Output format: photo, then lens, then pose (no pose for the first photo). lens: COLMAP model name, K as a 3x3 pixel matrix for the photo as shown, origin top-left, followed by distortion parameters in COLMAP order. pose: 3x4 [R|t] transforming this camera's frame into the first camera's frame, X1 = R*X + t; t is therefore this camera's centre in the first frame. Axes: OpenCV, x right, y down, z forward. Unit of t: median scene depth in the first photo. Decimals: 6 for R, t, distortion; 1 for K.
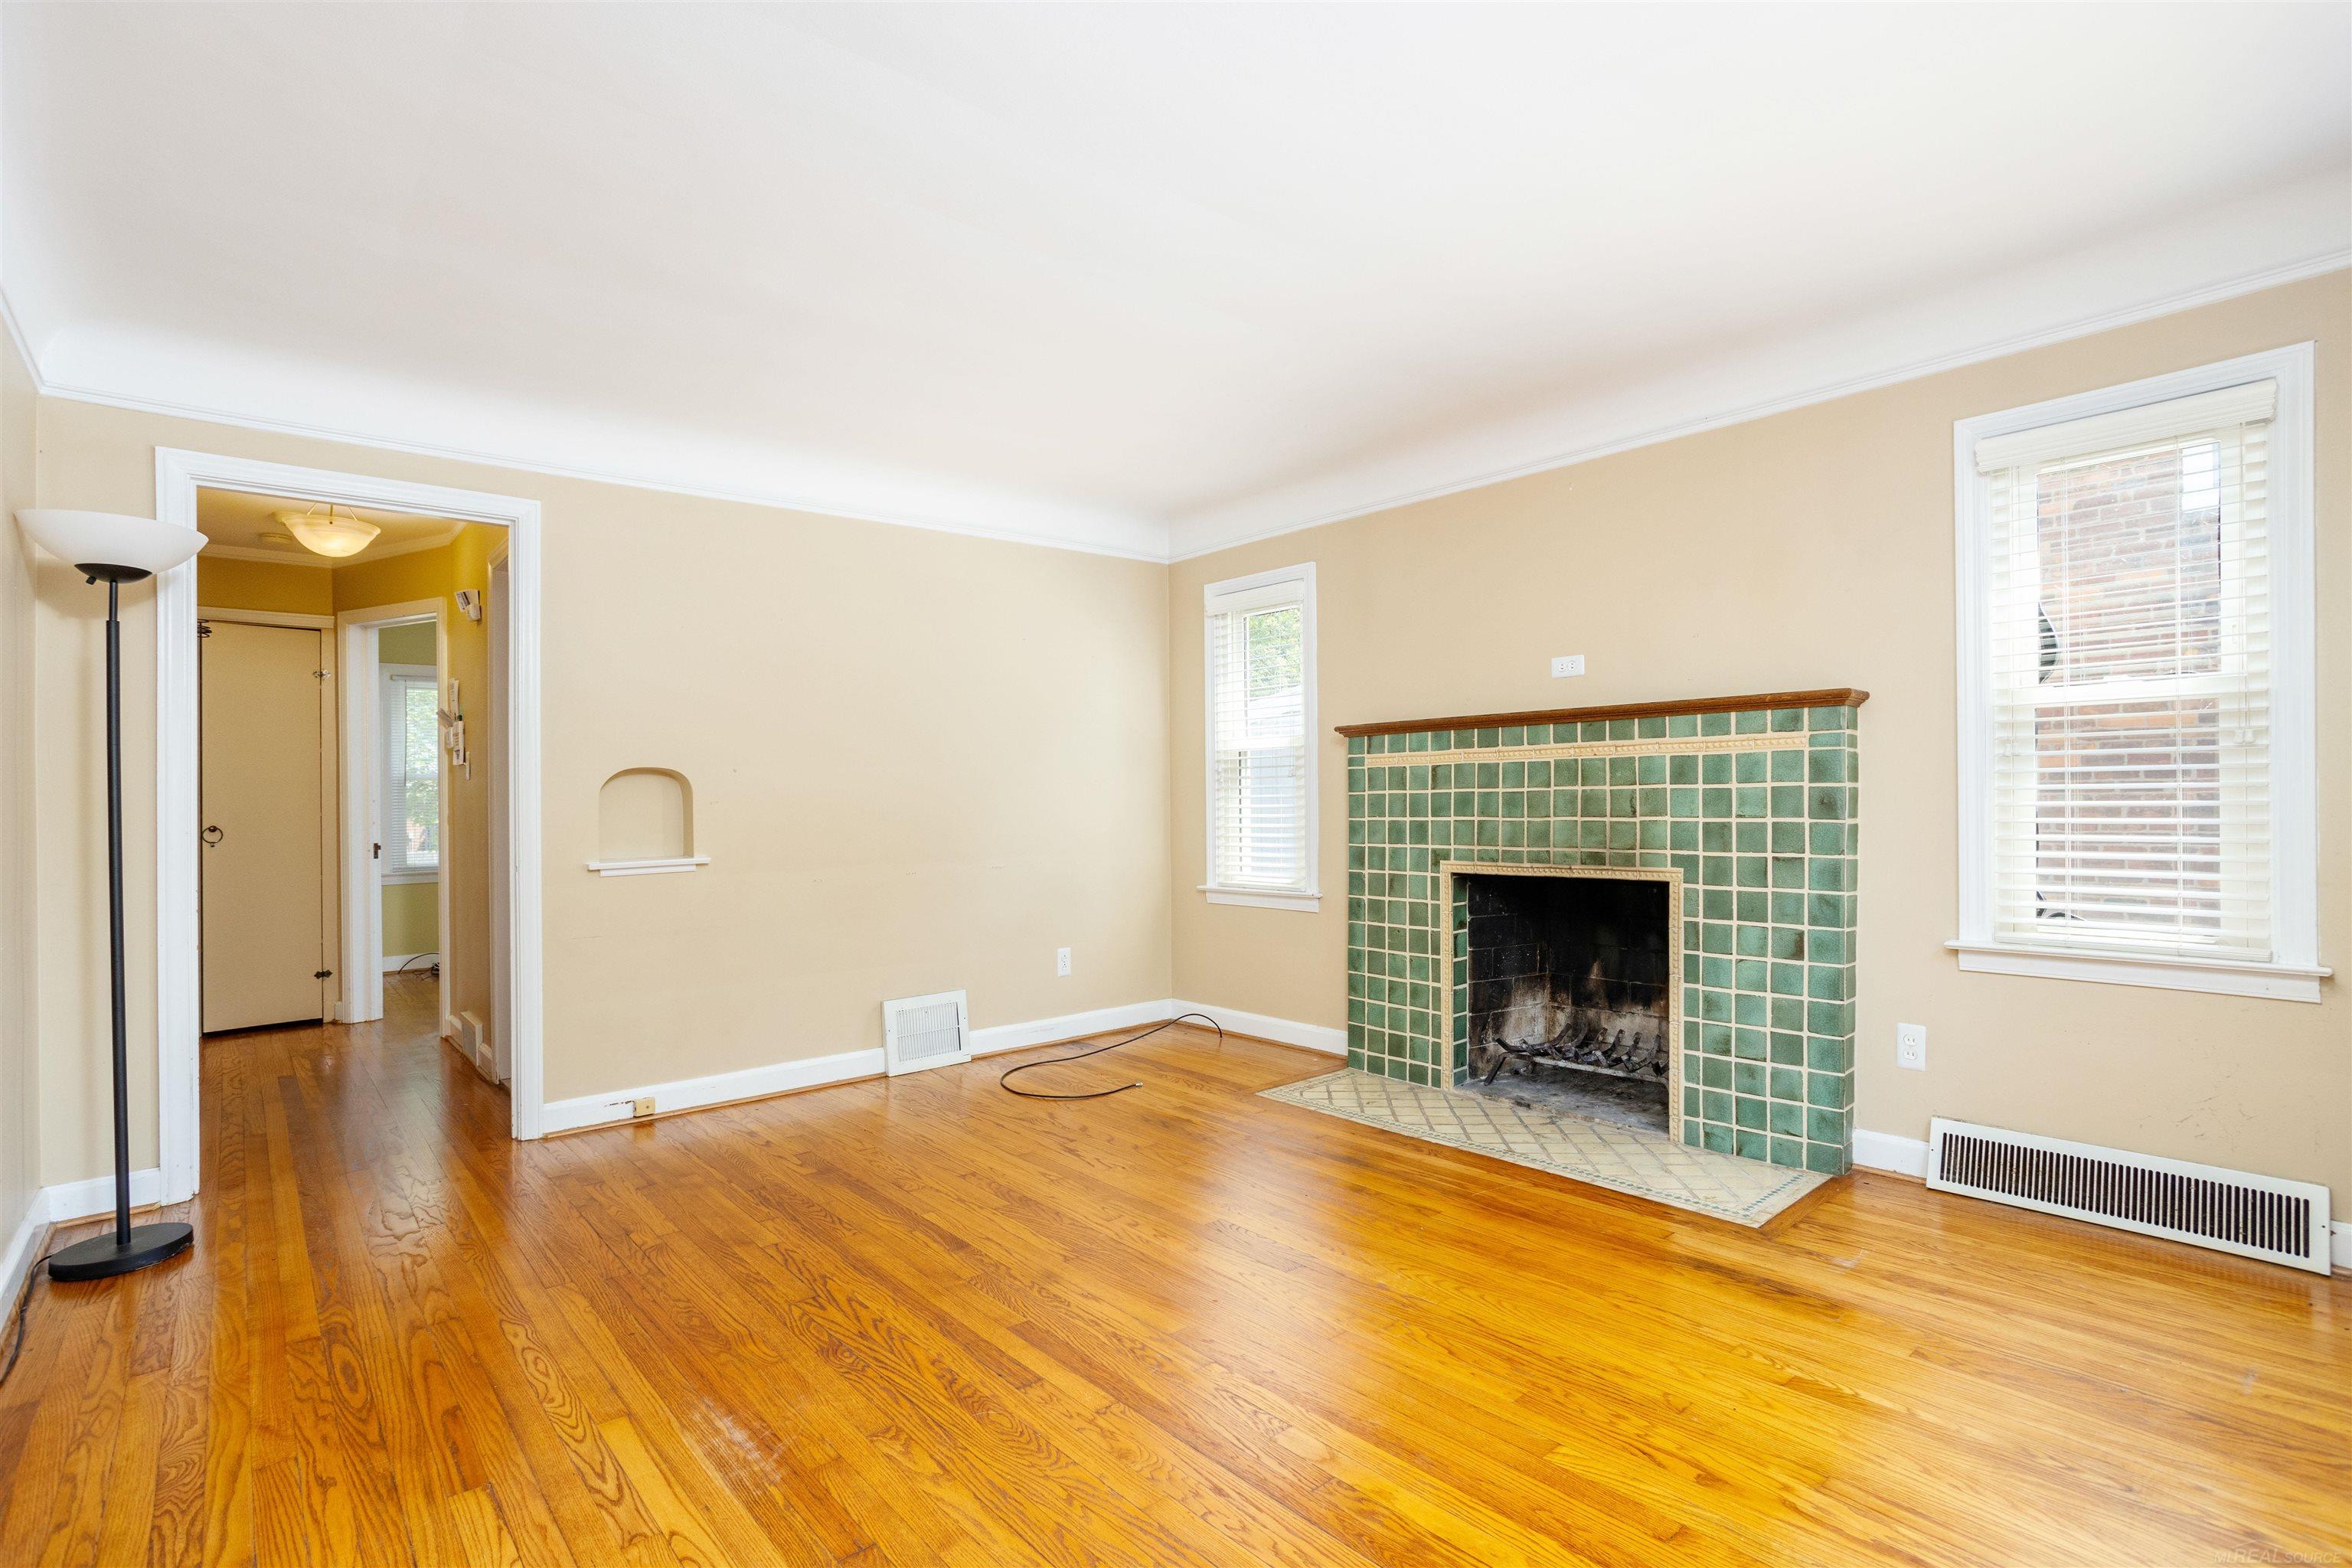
lens RADIAL K [[1128.7, 0, 1181.7], [0, 1128.7, 790.8], [0, 0, 1]] dist [-0.060061, 0.043542]
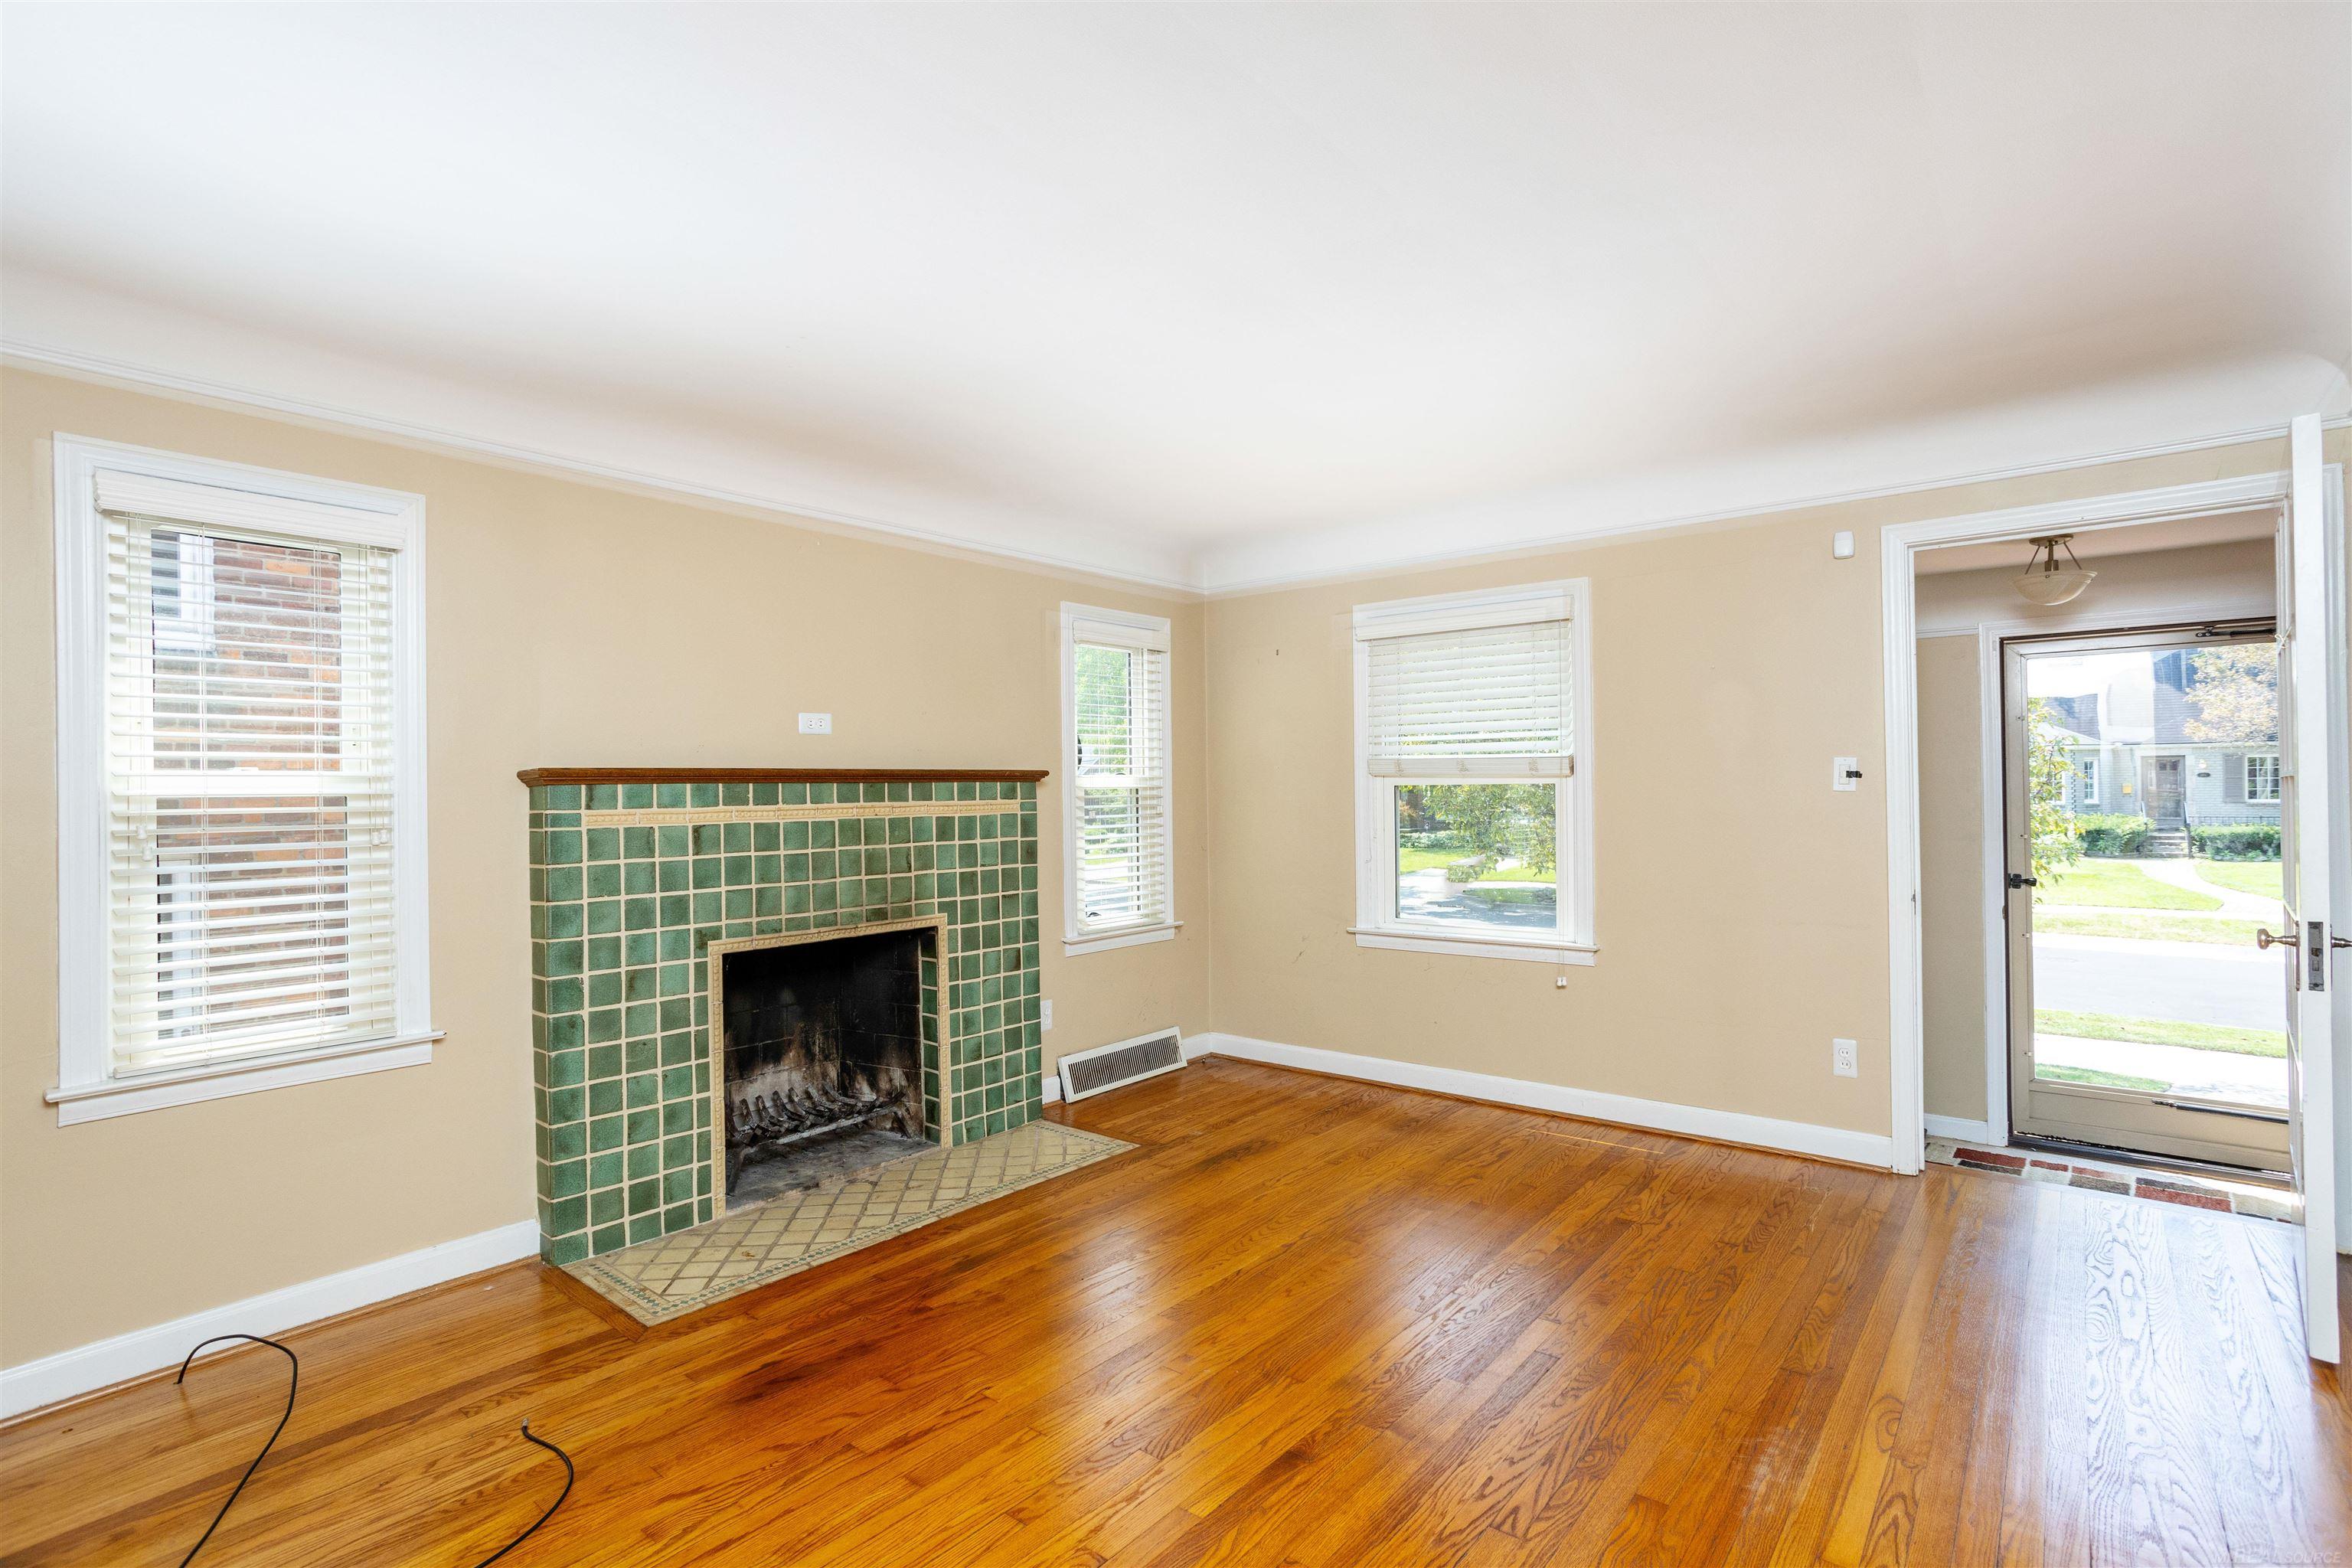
lens RADIAL K [[1128.7, 0, 1181.7], [0, 1128.7, 790.8], [0, 0, 1]] dist [-0.060061, 0.043542]
pose [[-0.167448, 0.017827, 0.985720, -0.702307], [0.011530, 0.999804, -0.016123, -0.034063], [-0.985814, 0.008666, -0.167620, 0.883039]]
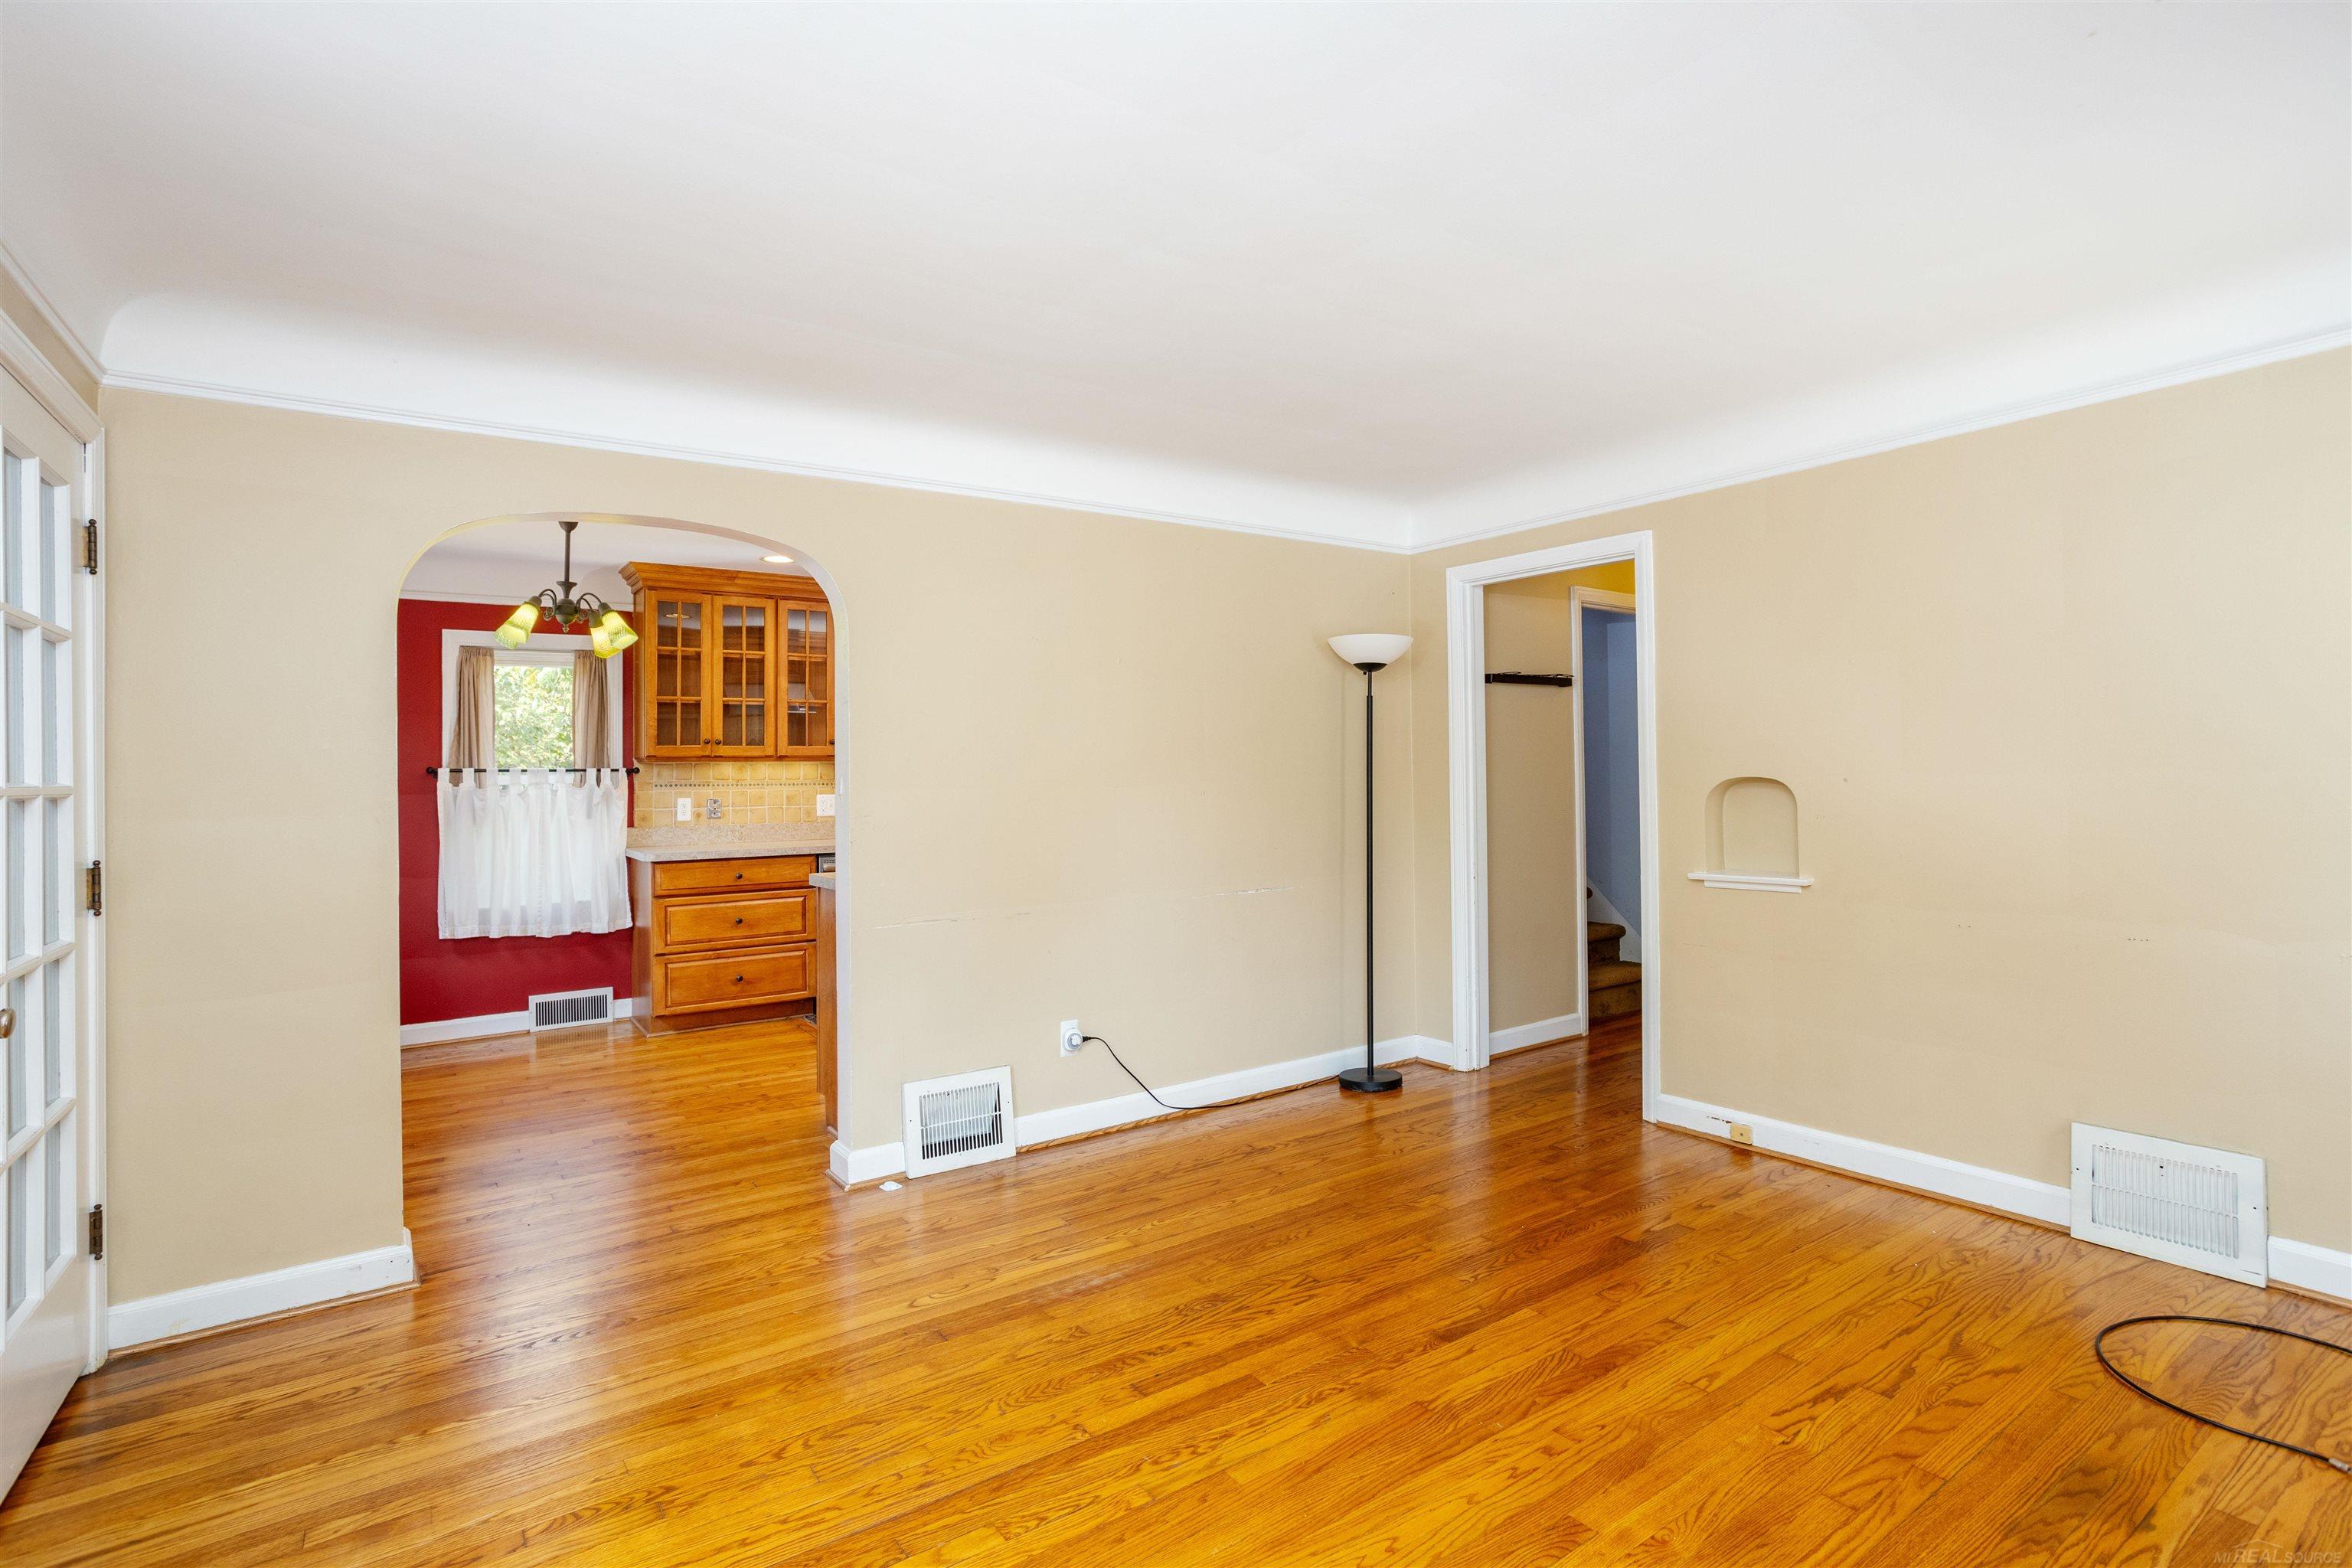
lens RADIAL K [[1125.1, 0, 1181.5], [0, 1125.1, 773.7], [0, 0, 1]] dist [-0.053497, 0.029579]
pose [[-0.094509, 0.018088, -0.995360, 0.526908], [0.024431, 0.999576, 0.015845, -0.053536], [0.995224, -0.022820, -0.094911, 0.646743]]
